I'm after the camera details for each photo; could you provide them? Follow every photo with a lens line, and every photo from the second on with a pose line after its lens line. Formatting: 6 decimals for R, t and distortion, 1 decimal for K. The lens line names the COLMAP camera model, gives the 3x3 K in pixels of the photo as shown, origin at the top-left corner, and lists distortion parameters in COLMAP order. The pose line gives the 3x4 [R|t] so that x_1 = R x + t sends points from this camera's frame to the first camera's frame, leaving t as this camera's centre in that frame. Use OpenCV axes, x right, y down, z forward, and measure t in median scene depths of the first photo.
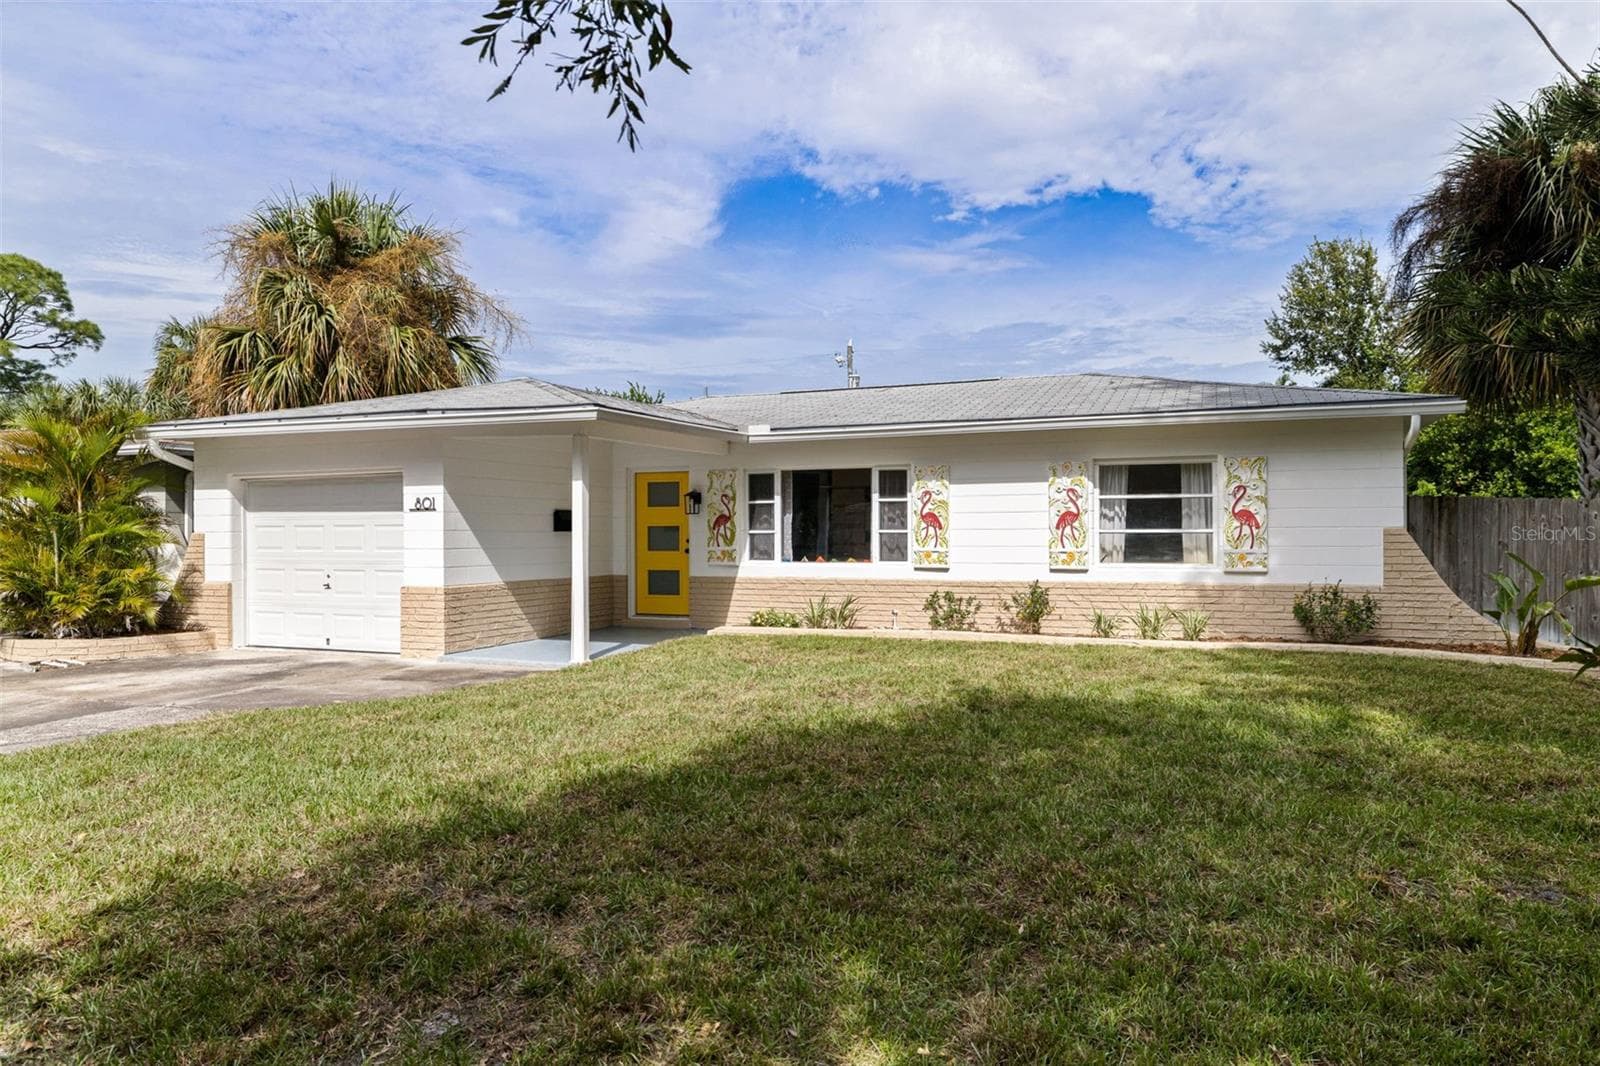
lens RADIAL K [[1123.5, 0, 800.0], [0, 1123.5, 533.0], [0, 0, 1]] dist [-0.001831, 0.000098]
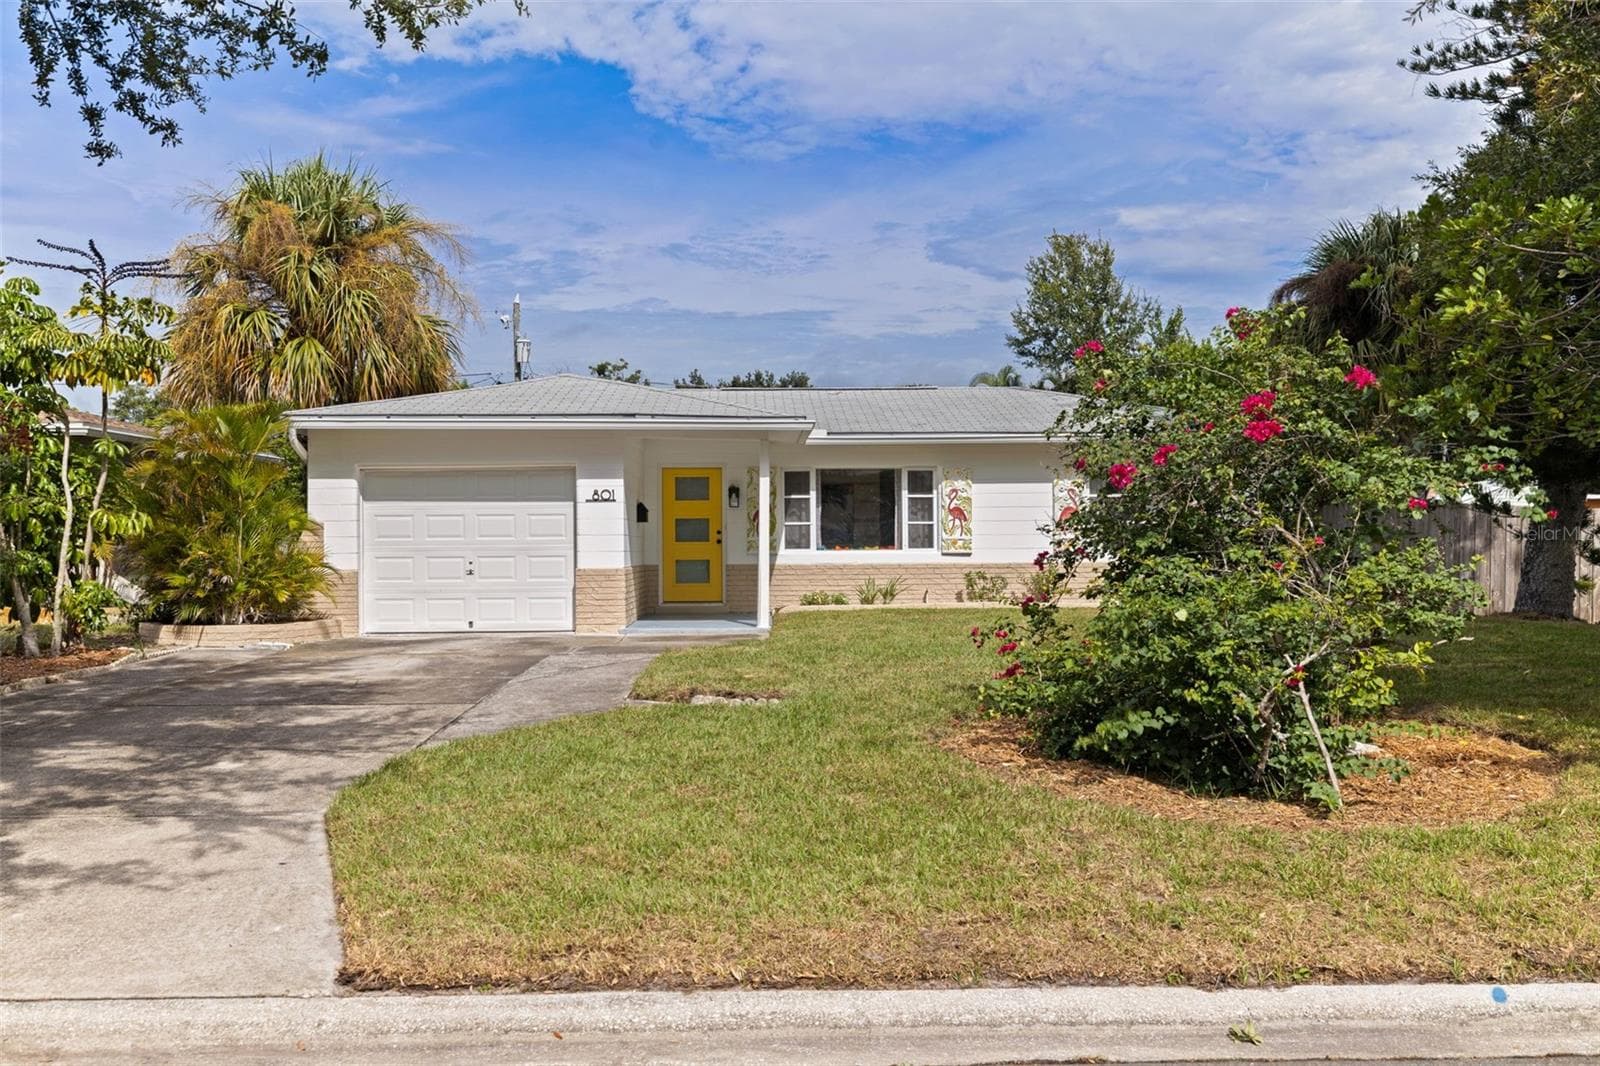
lens RADIAL K [[1685.7, 0, 800.0], [0, 1685.7, 533.0], [0, 0, 1]] dist [0.001799, 0.011457]
pose [[0.914922, -0.000209, 0.403630, -0.746849], [0.003163, 0.999973, -0.006650, 0.020596], [-0.403617, 0.007361, 0.914898, -0.566719]]
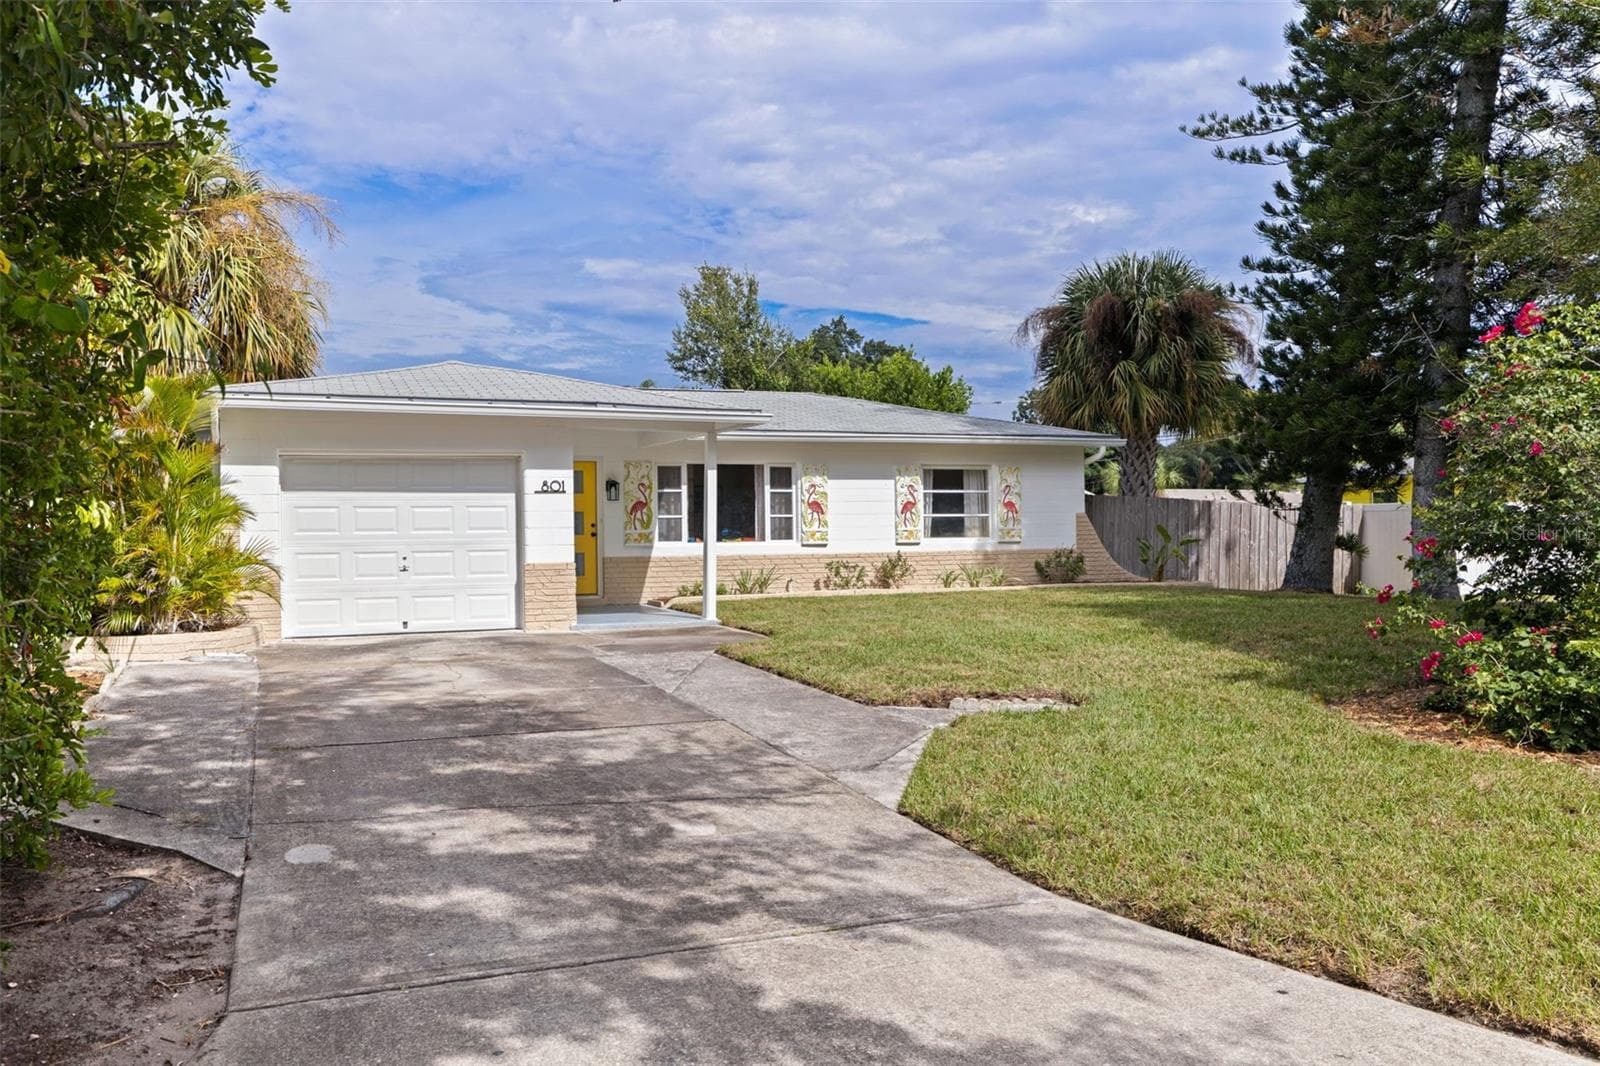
lens RADIAL K [[1378.3, 0, 800.0], [0, 1378.3, 533.0], [0, 0, 1]] dist [-0.006377, 0.003332]
pose [[0.698451, -0.005296, 0.715638, -1.002113], [0.008871, 0.999960, -0.001257, 0.019676], [-0.715603, 0.007226, 0.698470, -0.087378]]
